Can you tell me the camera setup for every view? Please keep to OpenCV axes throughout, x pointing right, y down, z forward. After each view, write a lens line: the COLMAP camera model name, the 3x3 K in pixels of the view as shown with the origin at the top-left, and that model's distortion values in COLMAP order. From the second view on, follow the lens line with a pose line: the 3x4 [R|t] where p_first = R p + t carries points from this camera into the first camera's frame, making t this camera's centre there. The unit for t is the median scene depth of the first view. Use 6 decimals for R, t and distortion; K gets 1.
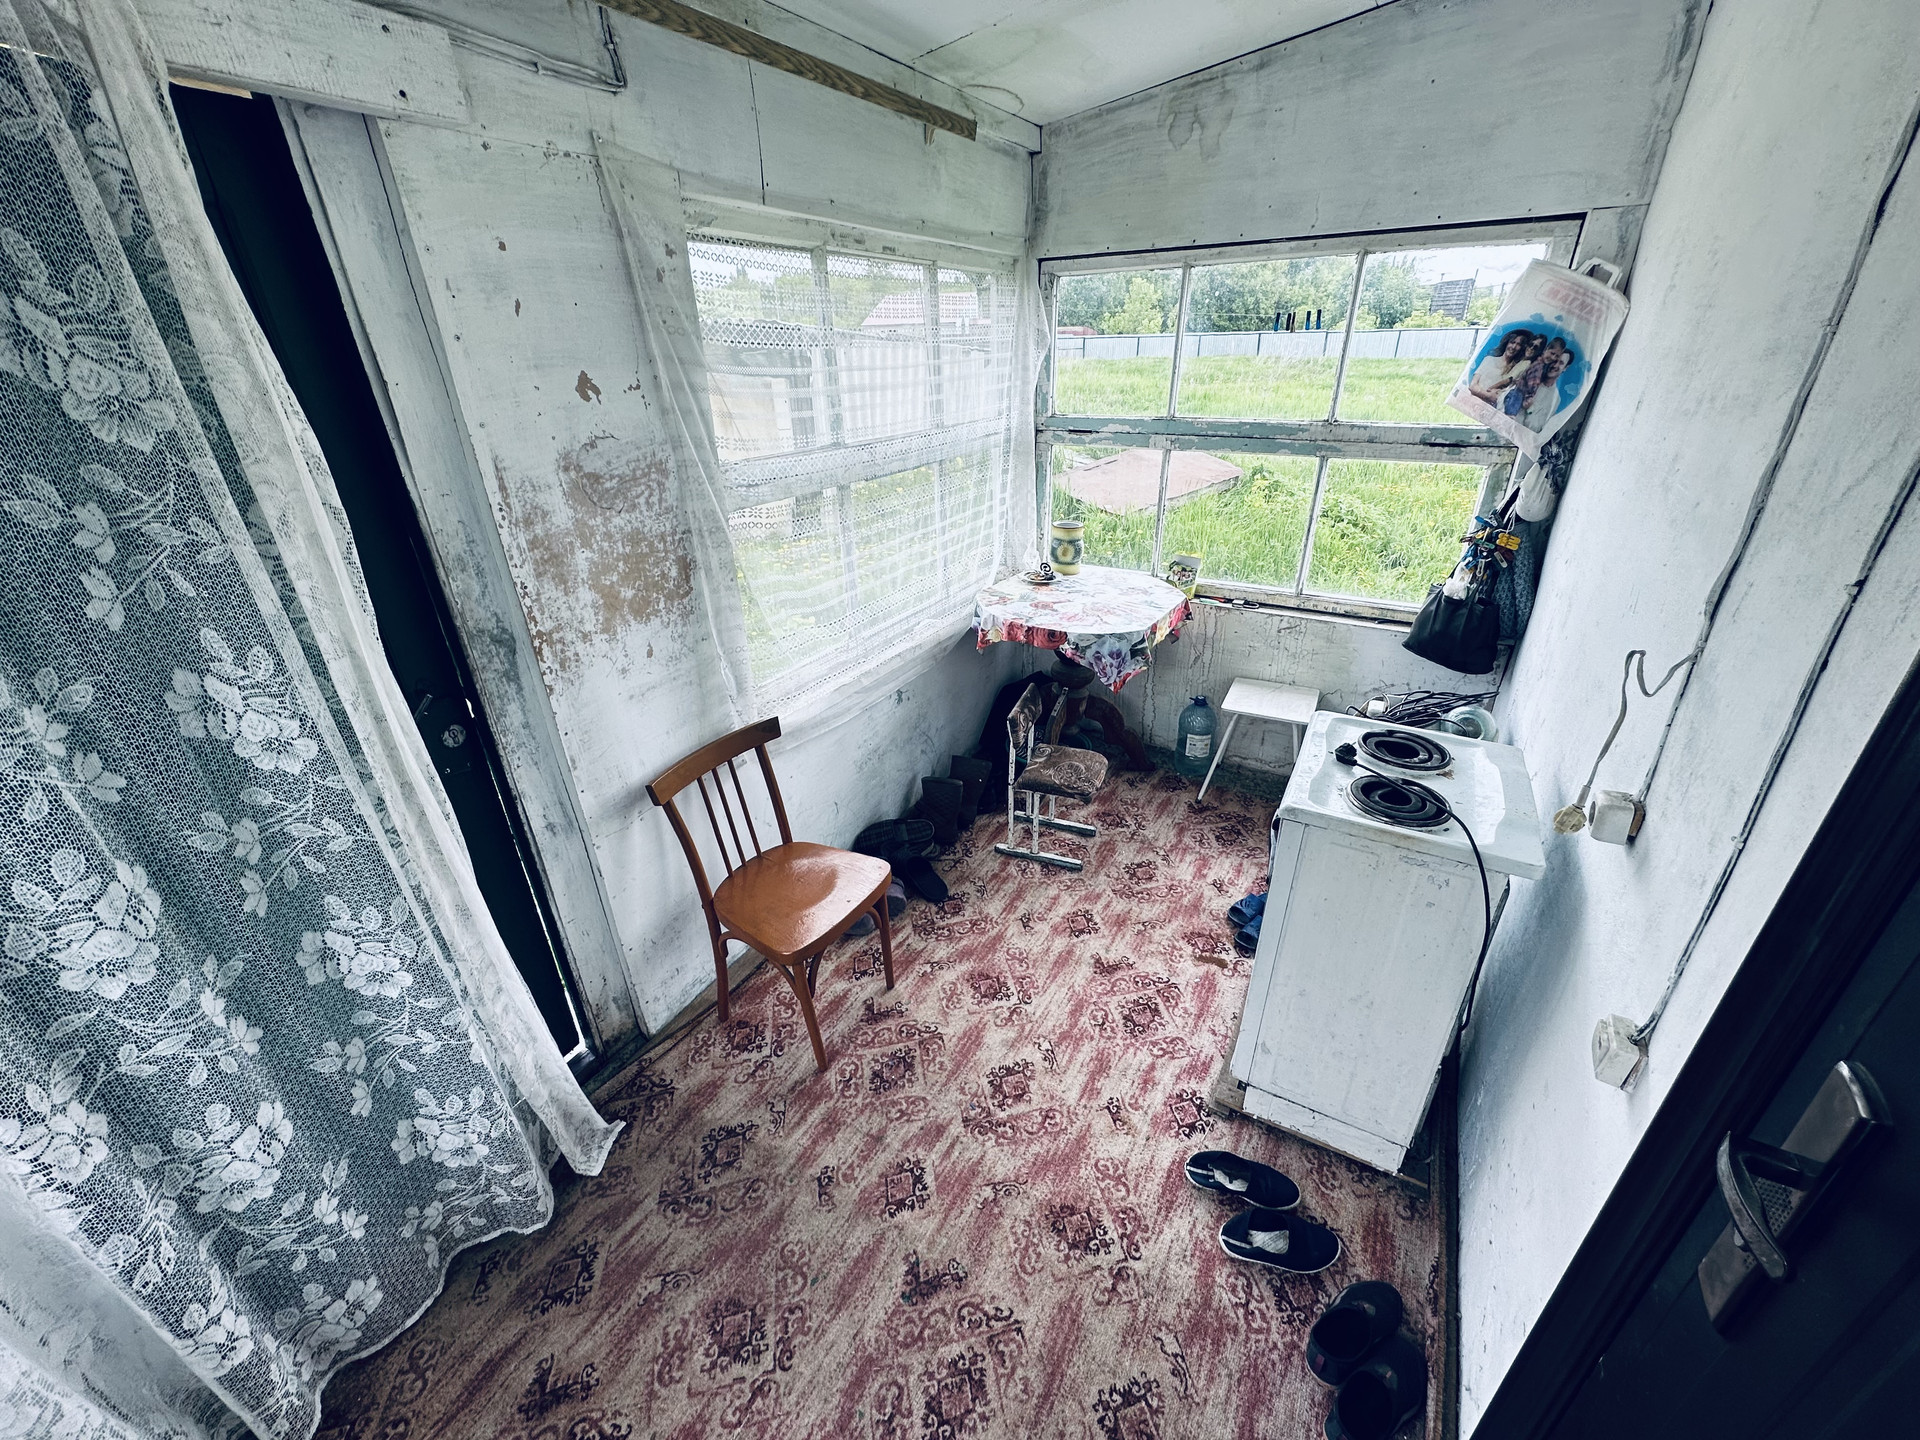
lens RADIAL K [[763.7, 0, 960.9], [0, 763.7, 723.0], [0, 0, 1]] dist [-0.001050, 0.000196]
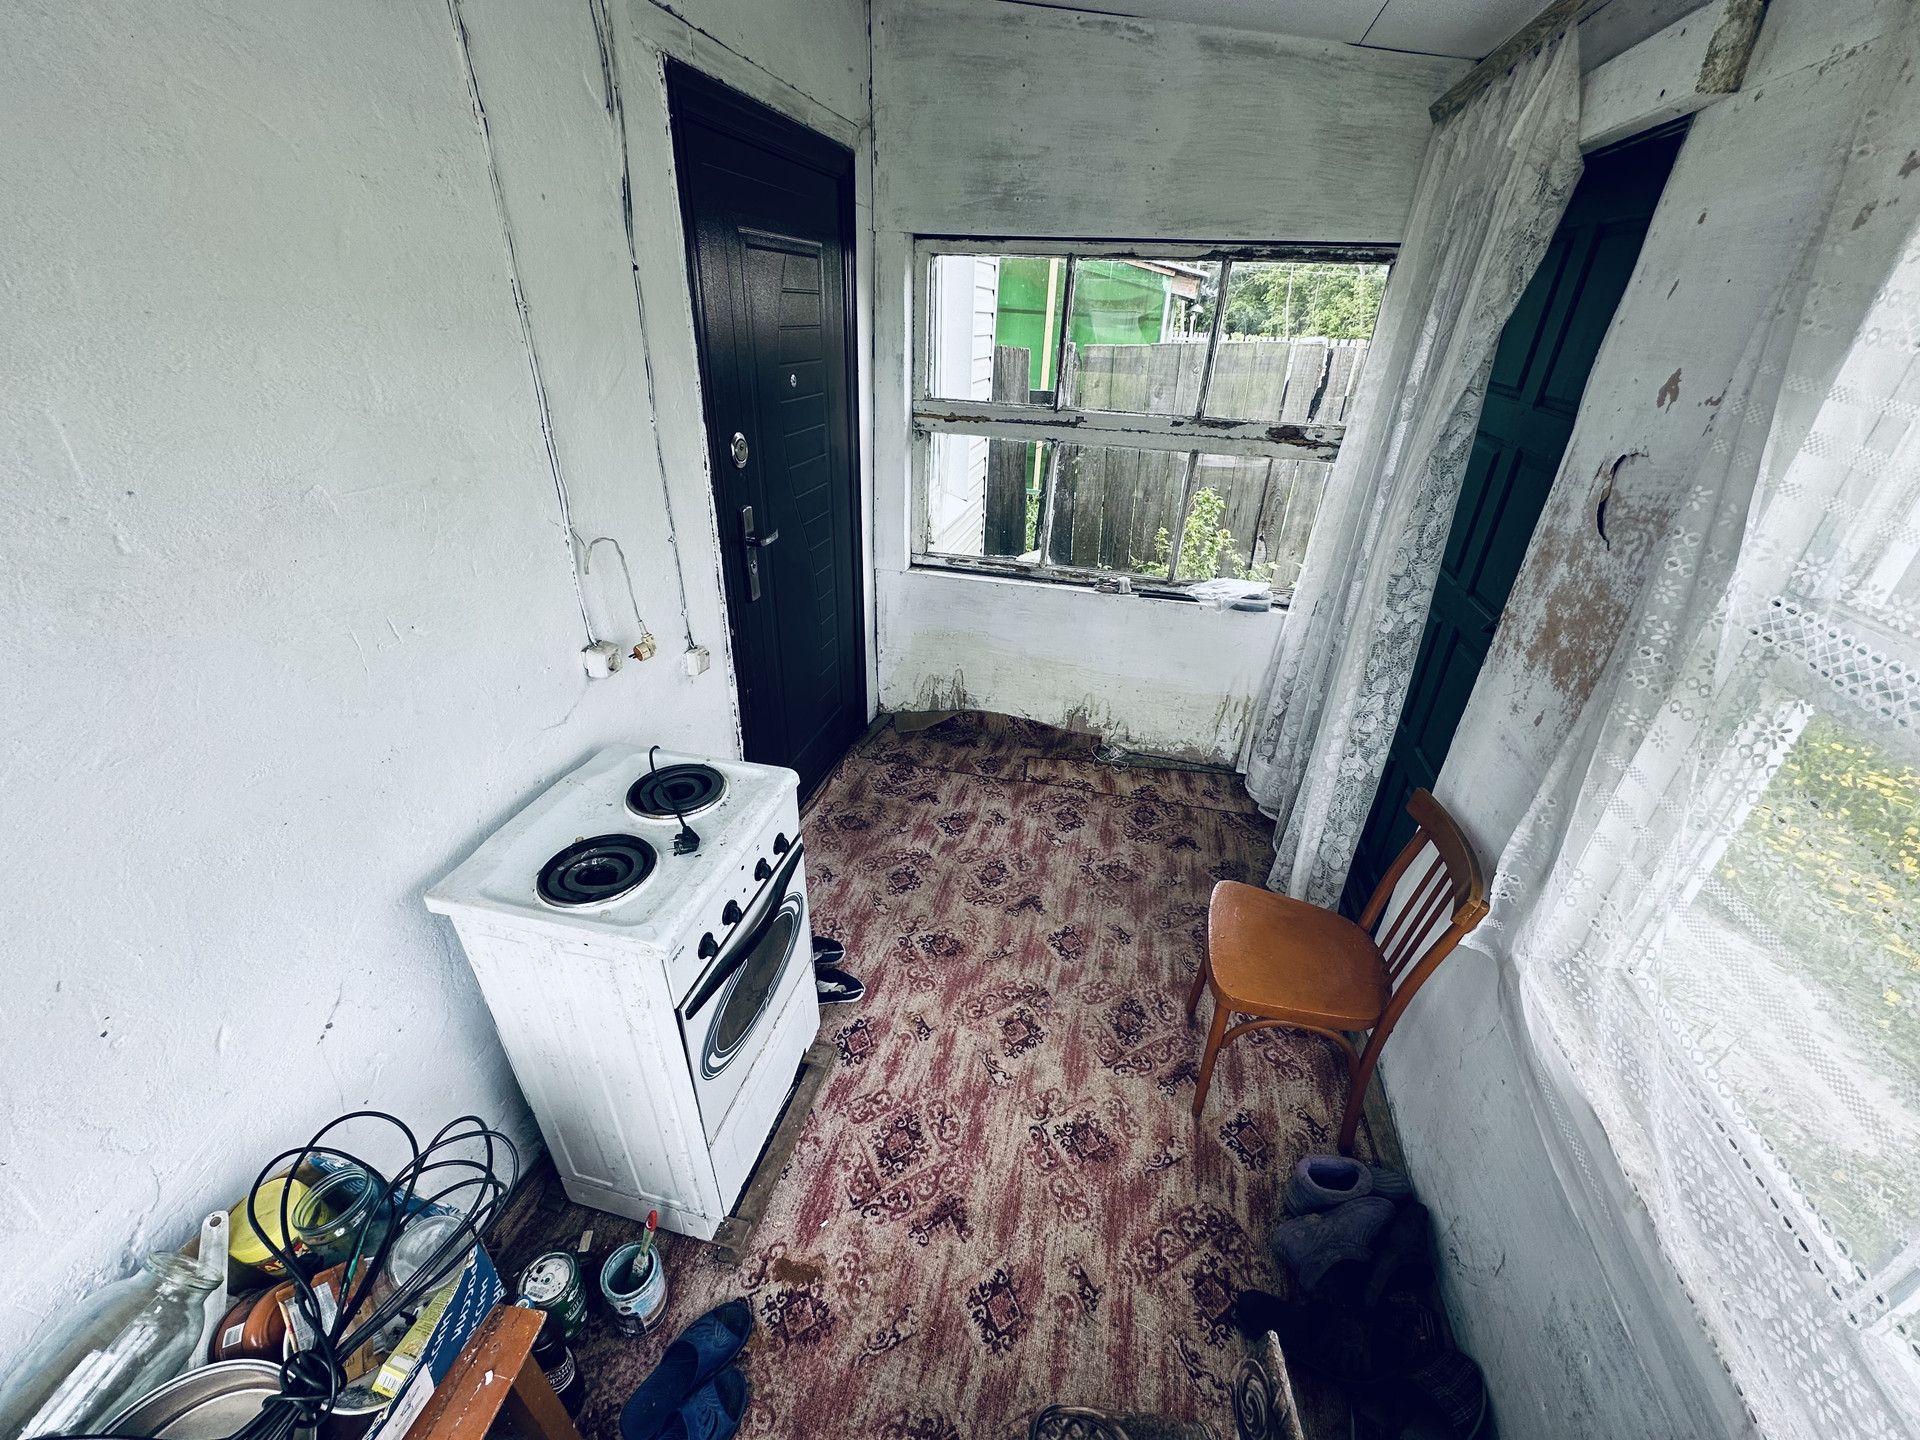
lens RADIAL K [[763.7, 0, 960.9], [0, 763.7, 723.0], [0, 0, 1]] dist [-0.001050, 0.000196]
pose [[-0.959555, 0.130897, -0.249239, 0.369477], [-0.132593, 0.570847, 0.810280, -0.648558], [0.248340, 0.810555, -0.530403, 1.254050]]
